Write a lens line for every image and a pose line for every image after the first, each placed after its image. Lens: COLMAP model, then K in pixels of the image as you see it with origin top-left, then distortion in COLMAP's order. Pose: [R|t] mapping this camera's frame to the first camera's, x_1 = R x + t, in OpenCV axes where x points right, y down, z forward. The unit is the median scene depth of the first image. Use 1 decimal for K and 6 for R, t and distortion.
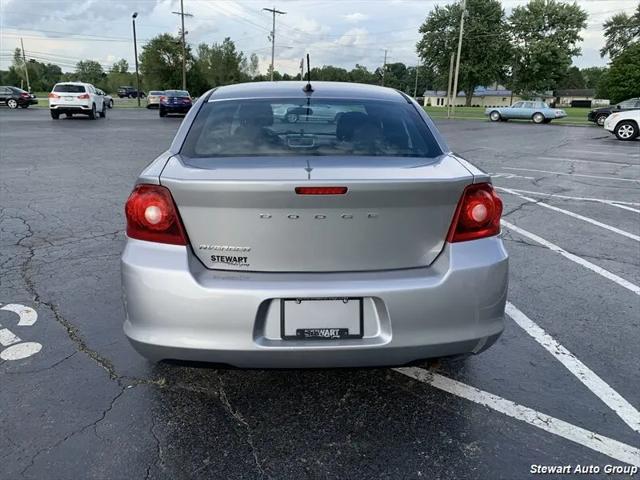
lens RADIAL K [[511.9, 0, 332.4], [0, 511.9, 239.3], [0, 0, 1]] dist [0.020861, -0.002580]
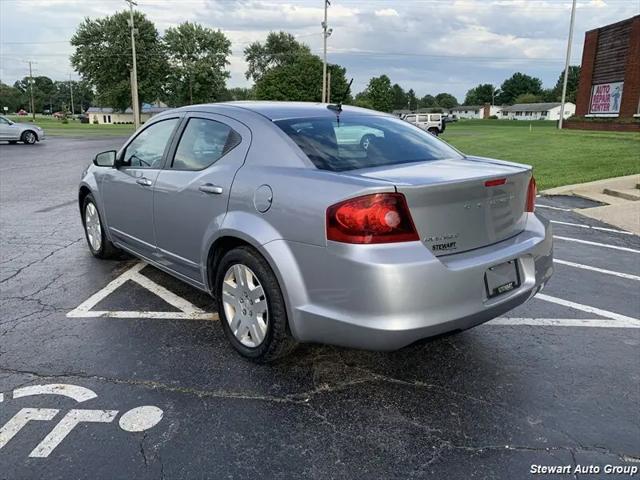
lens RADIAL K [[511.9, 0, 318.1], [0, 511.9, 243.8], [0, 0, 1]] dist [0.020861, -0.002580]
pose [[0.787364, -0.158991, 0.595634, -0.094903], [0.172220, 0.984432, 0.035115, -0.005071], [-0.591944, 0.074931, 0.802488, 0.014901]]
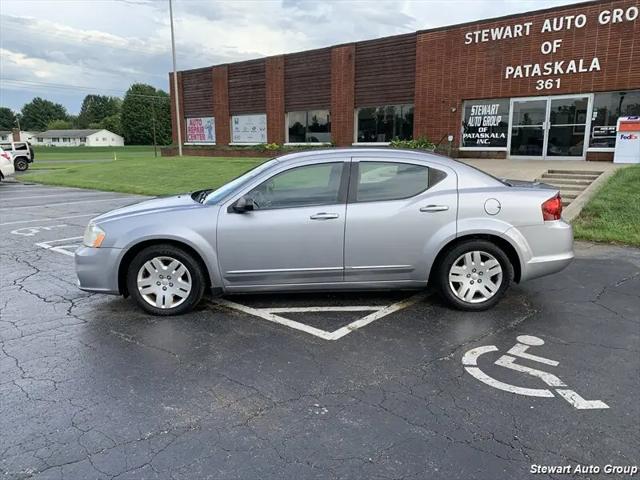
lens RADIAL K [[511.9, 0, 325.4], [0, 511.9, 243.4], [0, 0, 1]] dist [0.020861, -0.002580]
pose [[-0.016448, -0.209423, 0.977687, -0.213622], [0.271616, 0.940113, 0.205944, -0.052369], [-0.962265, 0.268943, 0.041420, 0.155395]]
